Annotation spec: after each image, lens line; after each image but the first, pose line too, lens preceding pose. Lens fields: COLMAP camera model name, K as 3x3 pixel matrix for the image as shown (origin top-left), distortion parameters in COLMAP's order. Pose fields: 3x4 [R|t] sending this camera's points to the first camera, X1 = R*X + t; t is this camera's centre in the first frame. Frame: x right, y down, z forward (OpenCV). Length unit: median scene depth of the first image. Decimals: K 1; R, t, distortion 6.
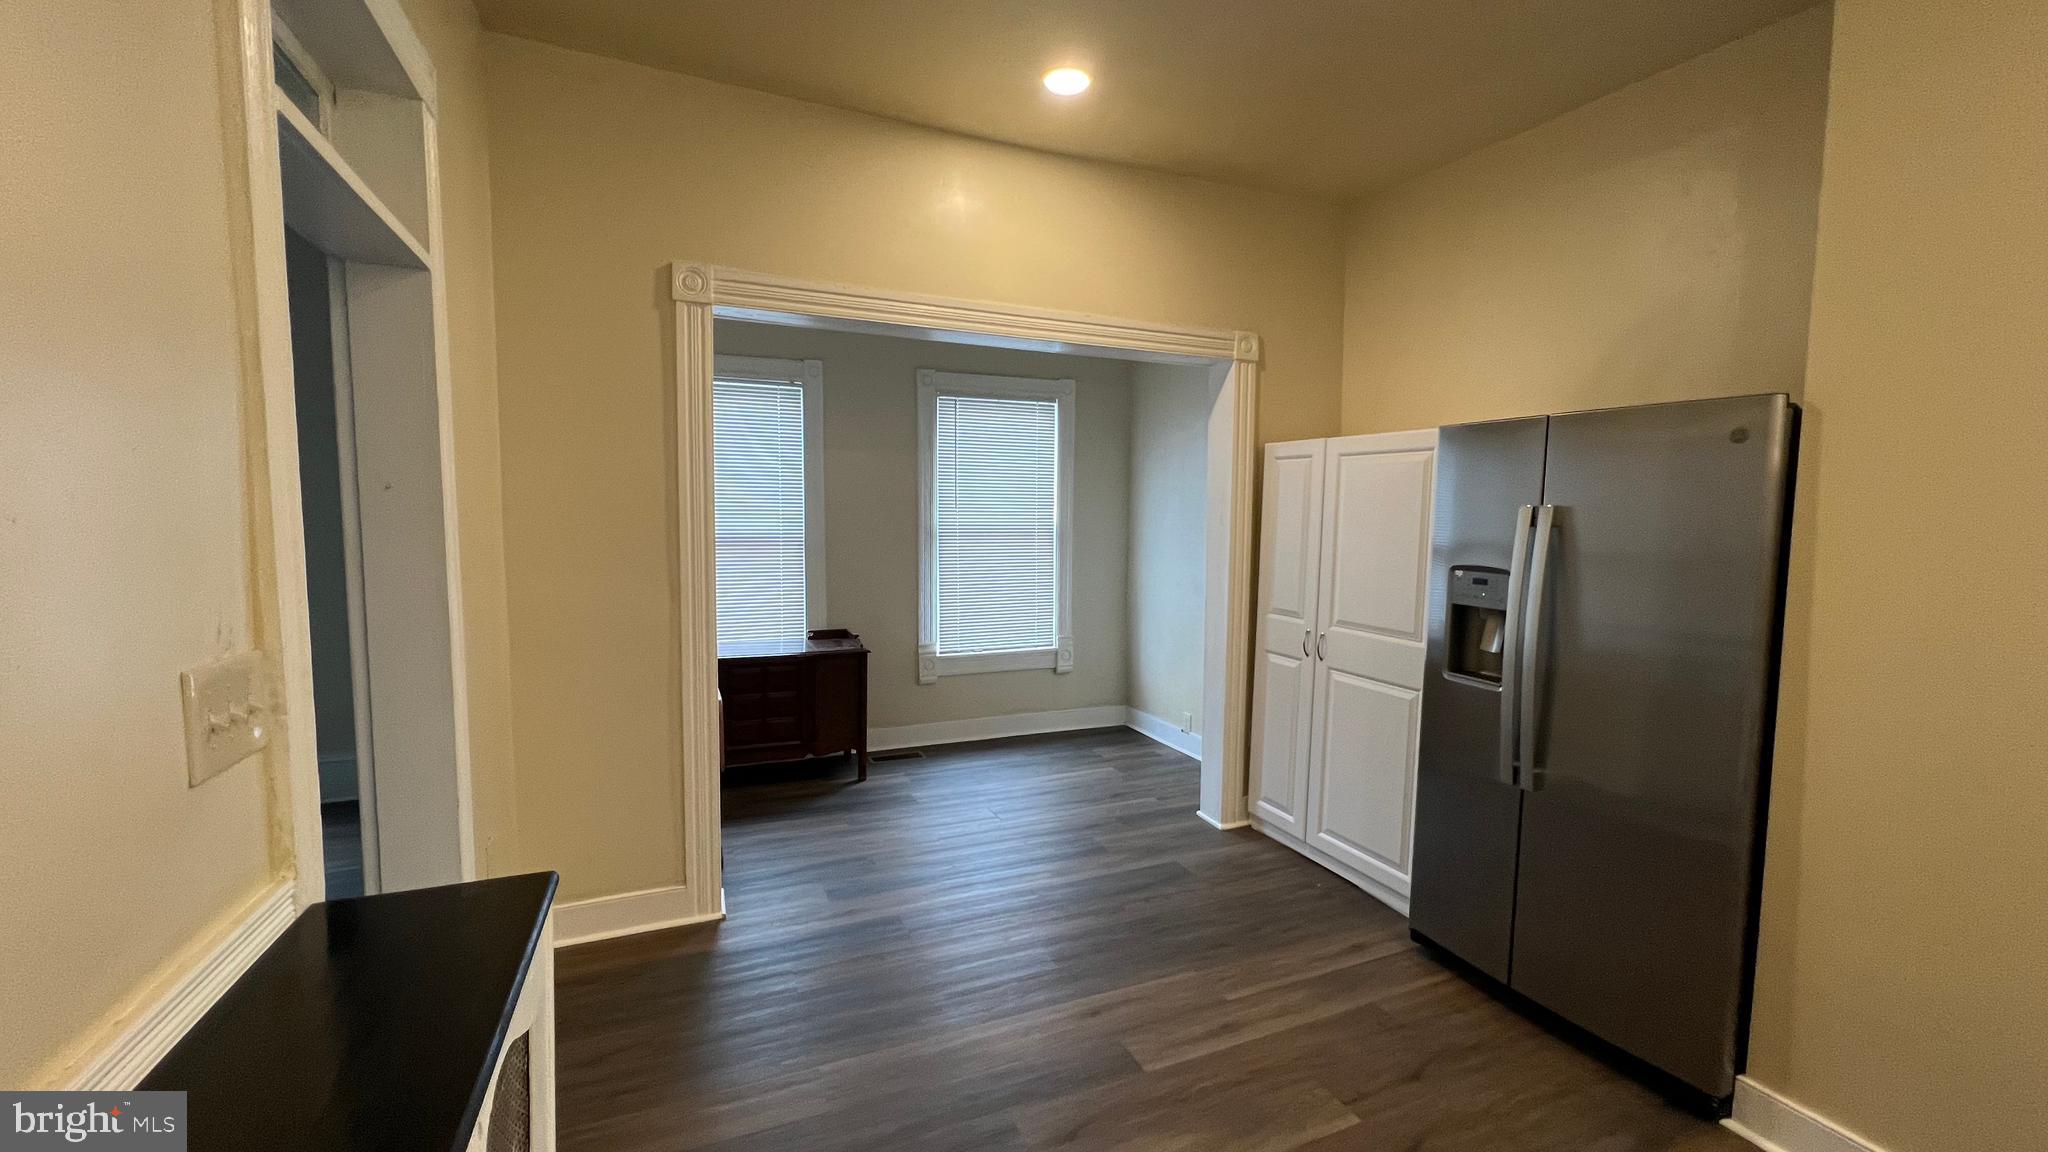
lens RADIAL K [[815.3, 0, 1028.4], [0, 815.3, 569.9], [0, 0, 1]] dist [0.000283, 0.001169]
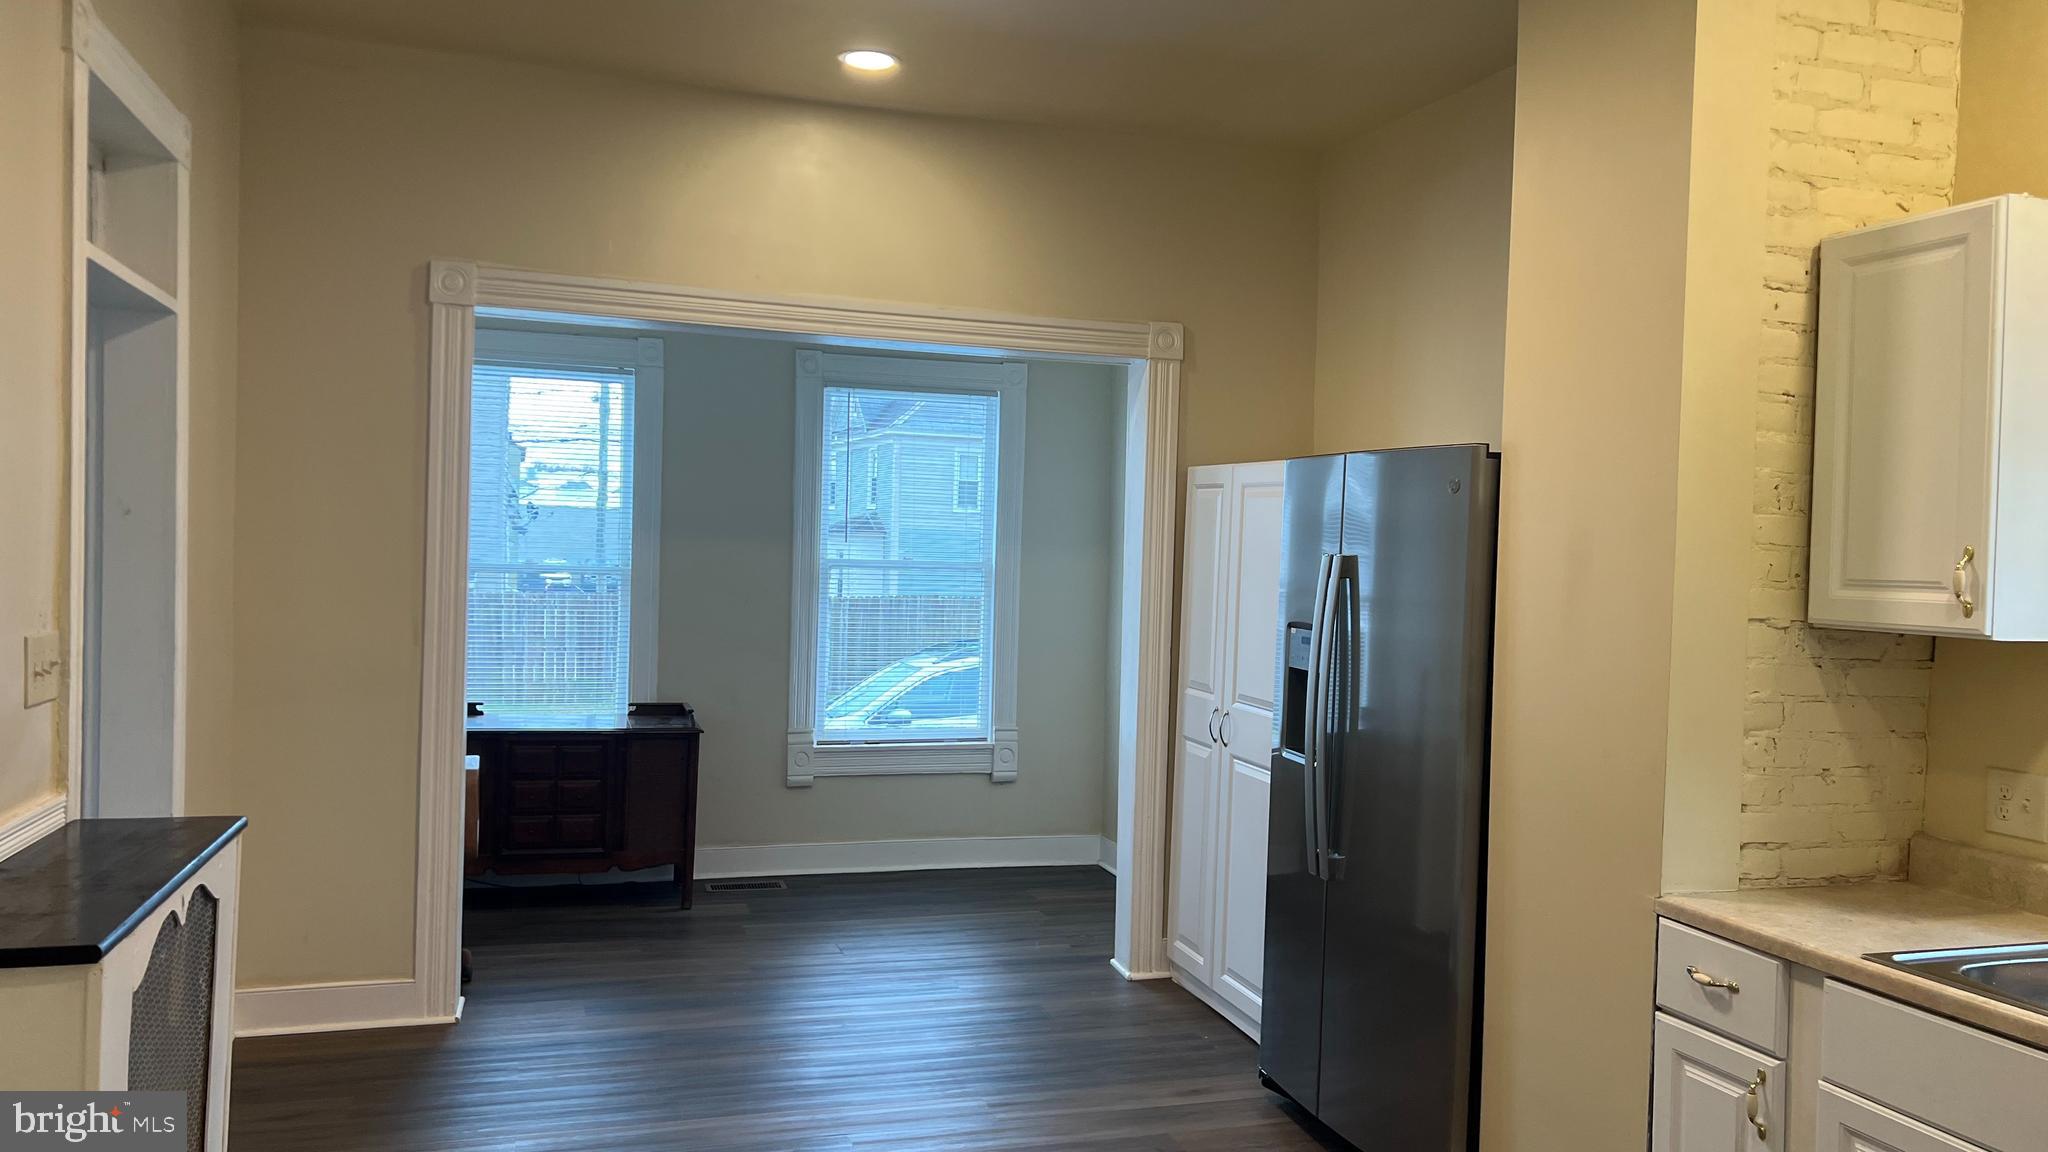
lens RADIAL K [[1477.7, 0, 1023.6], [0, 1477.7, 567.3], [0, 0, 1]] dist [0.022808, -0.022832]
pose [[0.995032, 0.023564, -0.096729, 0.276687], [-0.028998, 0.998056, -0.055170, 0.021194], [0.095241, 0.057701, 0.993781, -0.394478]]
